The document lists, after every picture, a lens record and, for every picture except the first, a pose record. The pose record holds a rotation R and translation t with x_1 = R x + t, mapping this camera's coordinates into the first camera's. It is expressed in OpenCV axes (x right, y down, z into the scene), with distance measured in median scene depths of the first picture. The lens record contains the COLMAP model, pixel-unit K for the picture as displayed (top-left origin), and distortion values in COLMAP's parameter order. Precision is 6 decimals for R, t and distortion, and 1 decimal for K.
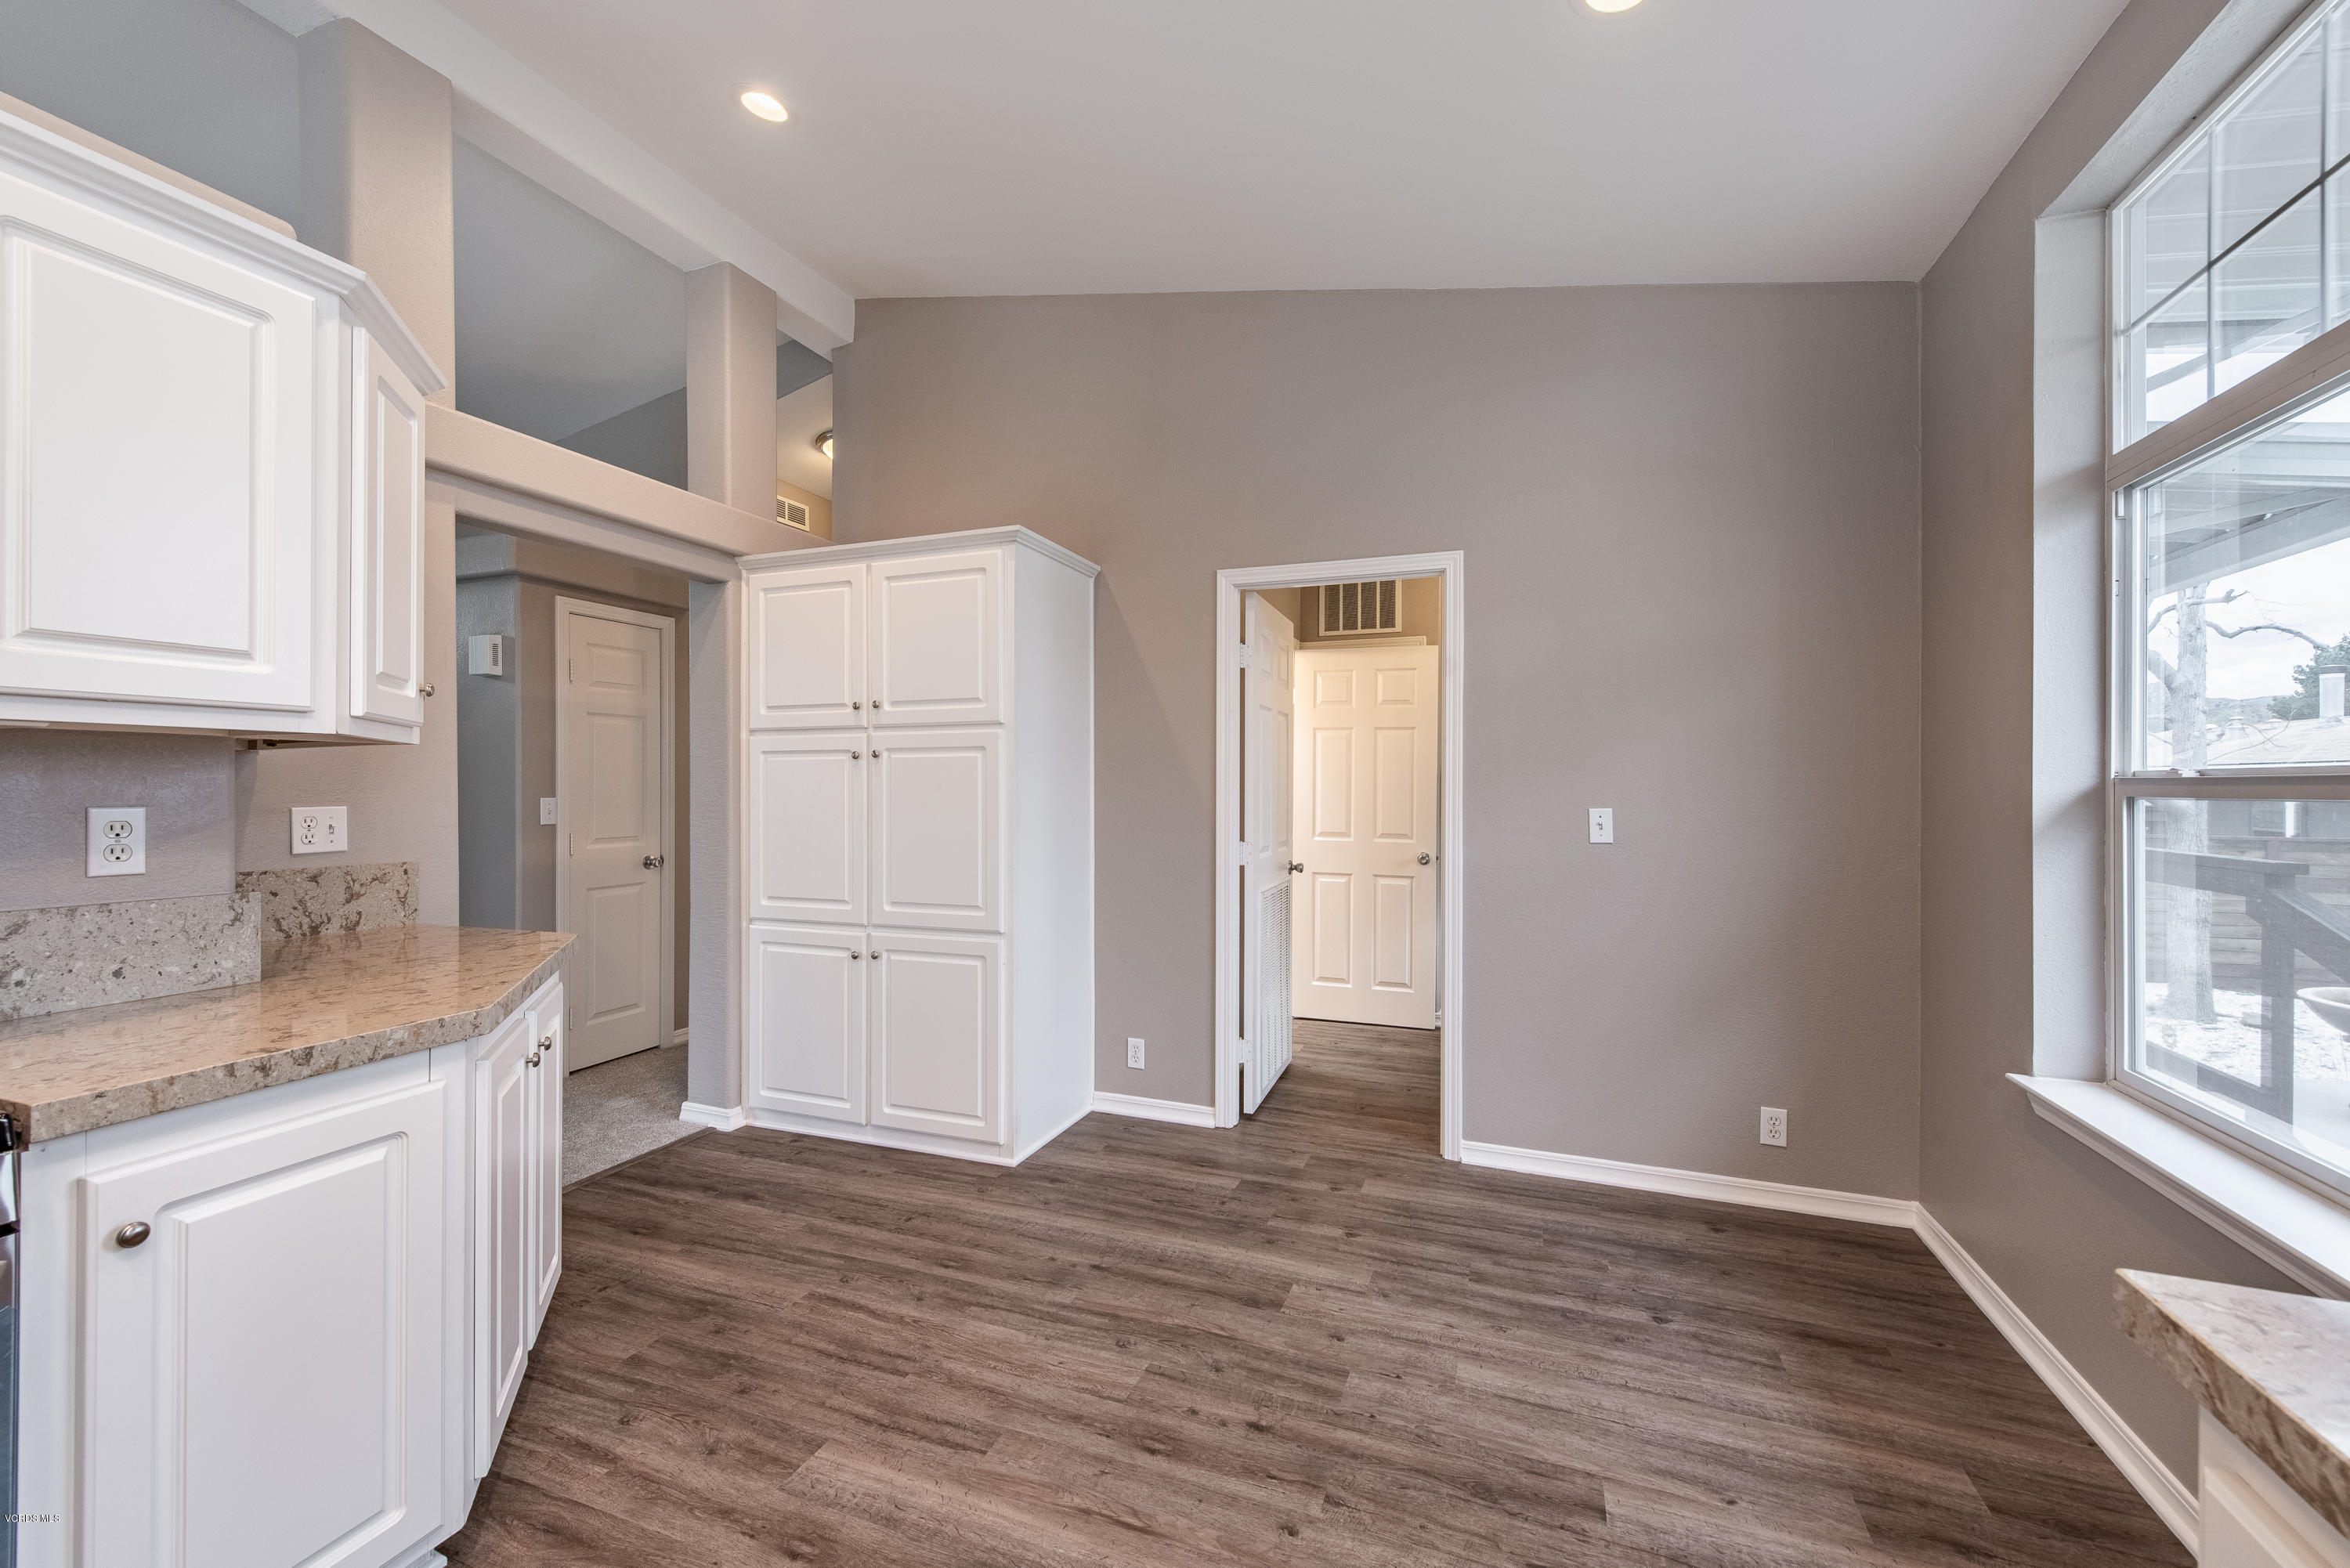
lens RADIAL K [[945.7, 0, 1162.7], [0, 945.7, 780.6], [0, 0, 1]] dist [0.017813, -0.006902]
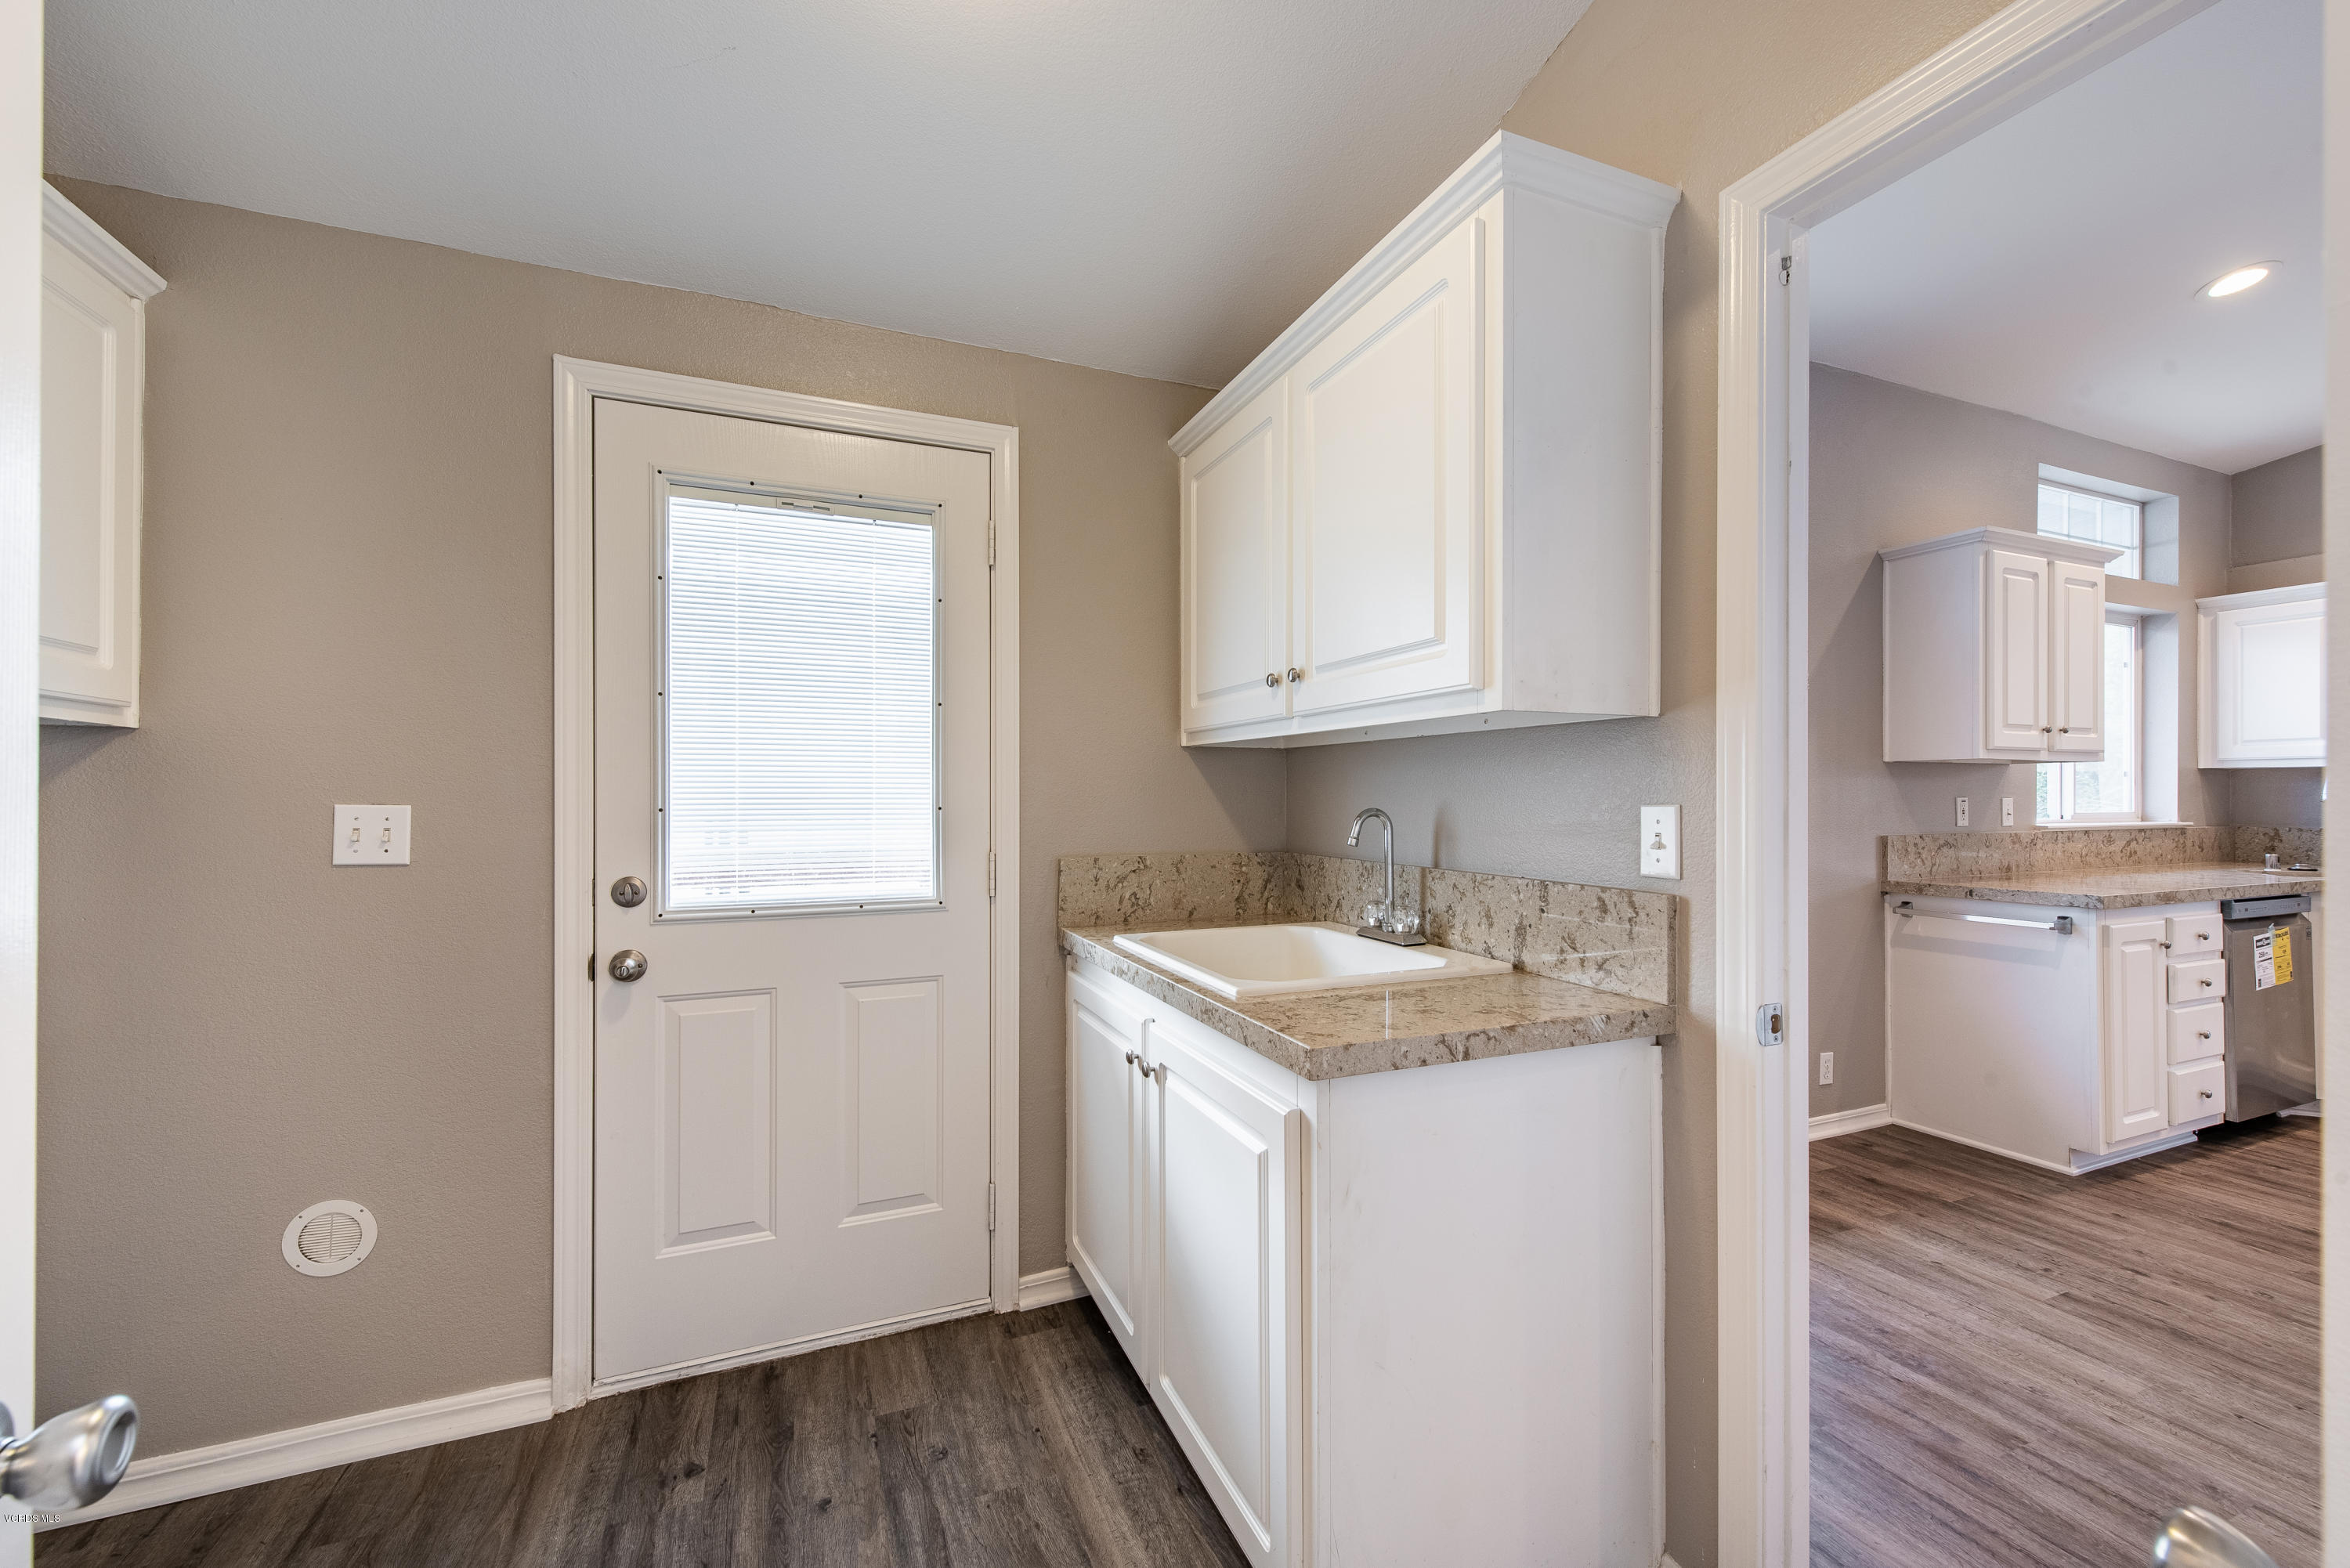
lens RADIAL K [[923.8, 0, 1200.8], [0, 923.8, 794.0], [0, 0, 1]] dist [0.000910, 0.000025]
pose [[-0.697272, -0.002169, 0.716803, 0.265760], [-0.005188, 0.999985, -0.002021, 0.034158], [-0.716788, -0.005128, -0.697273, 2.016791]]
